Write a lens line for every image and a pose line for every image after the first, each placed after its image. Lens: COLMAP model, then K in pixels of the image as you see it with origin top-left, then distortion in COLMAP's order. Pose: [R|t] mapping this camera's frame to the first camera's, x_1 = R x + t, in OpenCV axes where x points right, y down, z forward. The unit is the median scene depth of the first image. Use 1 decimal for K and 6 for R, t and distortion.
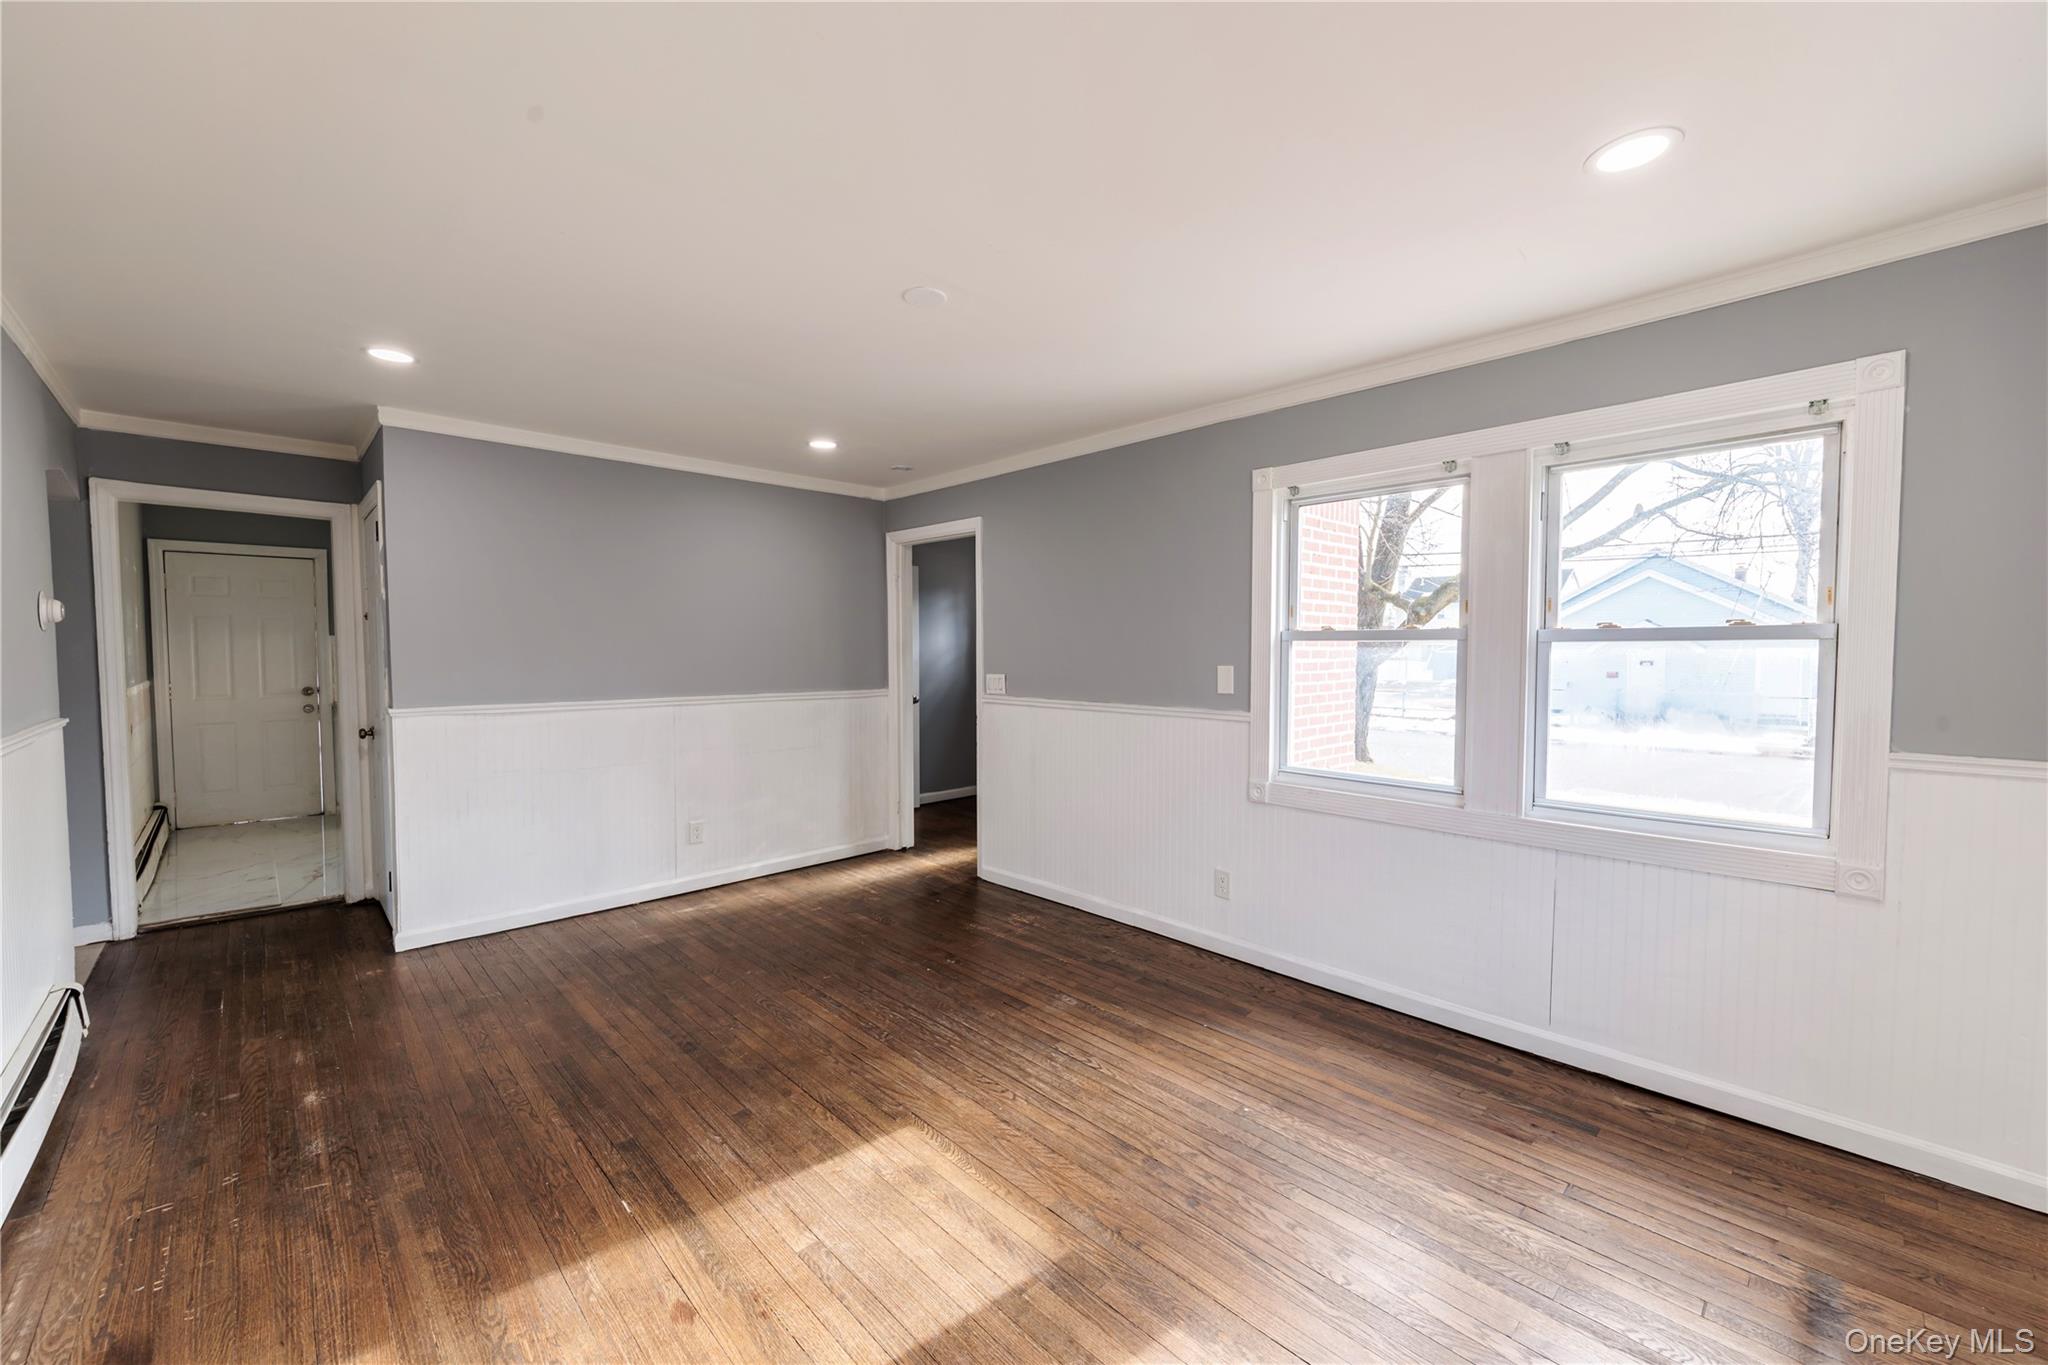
lens RADIAL K [[819.6, 0, 1024.0], [0, 819.6, 682.5], [0, 0, 1]] dist [-0.000193, 0.000028]
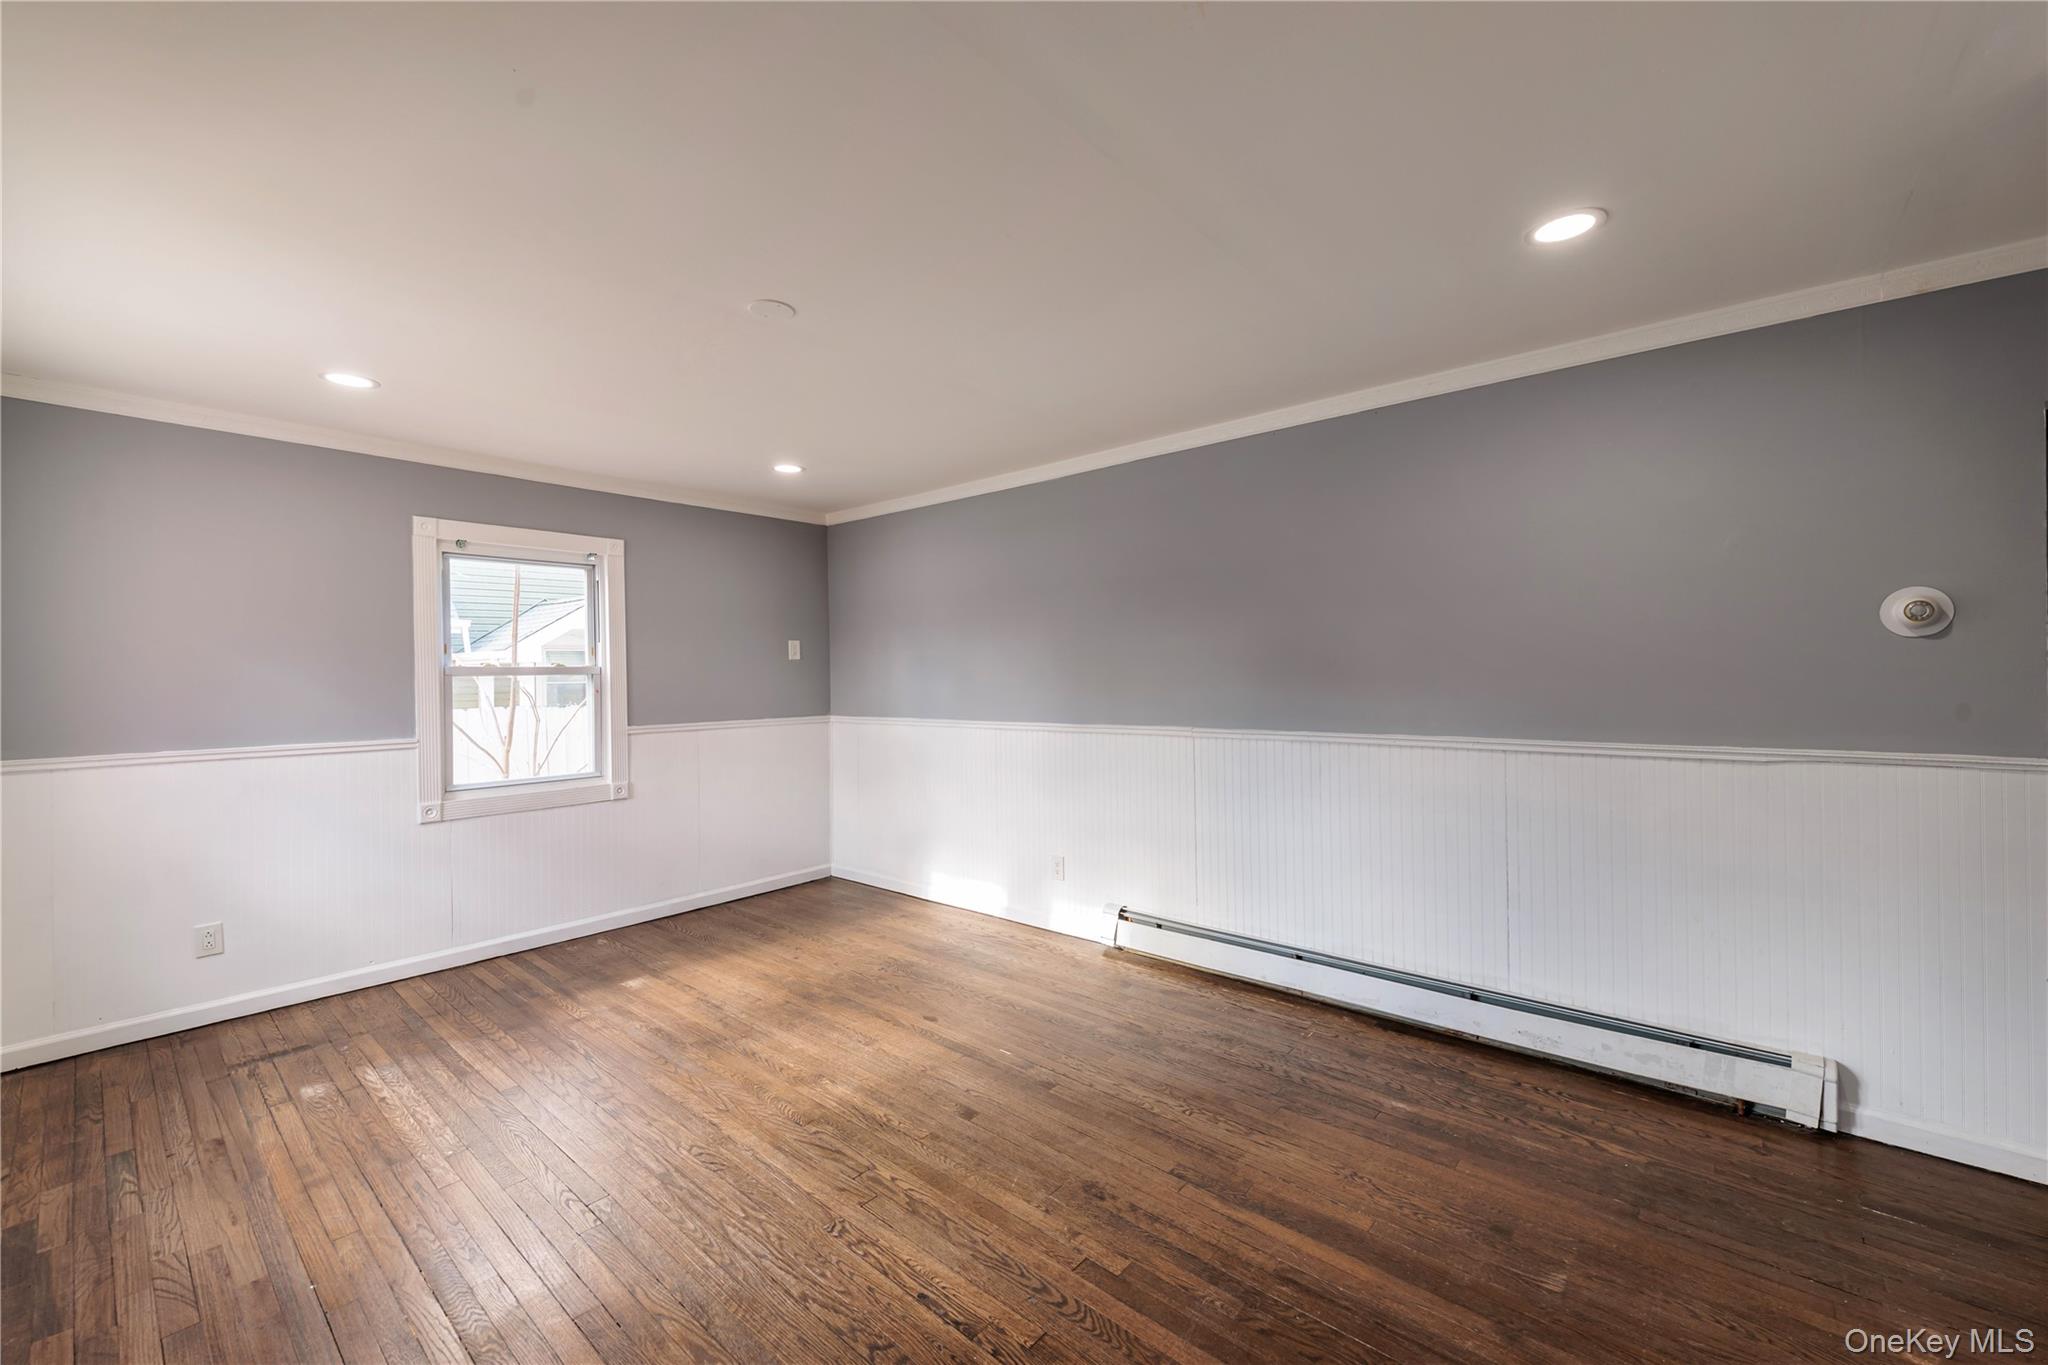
lens RADIAL K [[819.6, 0, 1024.0], [0, 819.6, 682.5], [0, 0, 1]] dist [-0.000193, 0.000028]
pose [[-0.995120, 0.012185, -0.097913, -0.327071], [0.006353, 0.998199, 0.059654, -0.090668], [0.098463, 0.058741, -0.993406, 2.064883]]
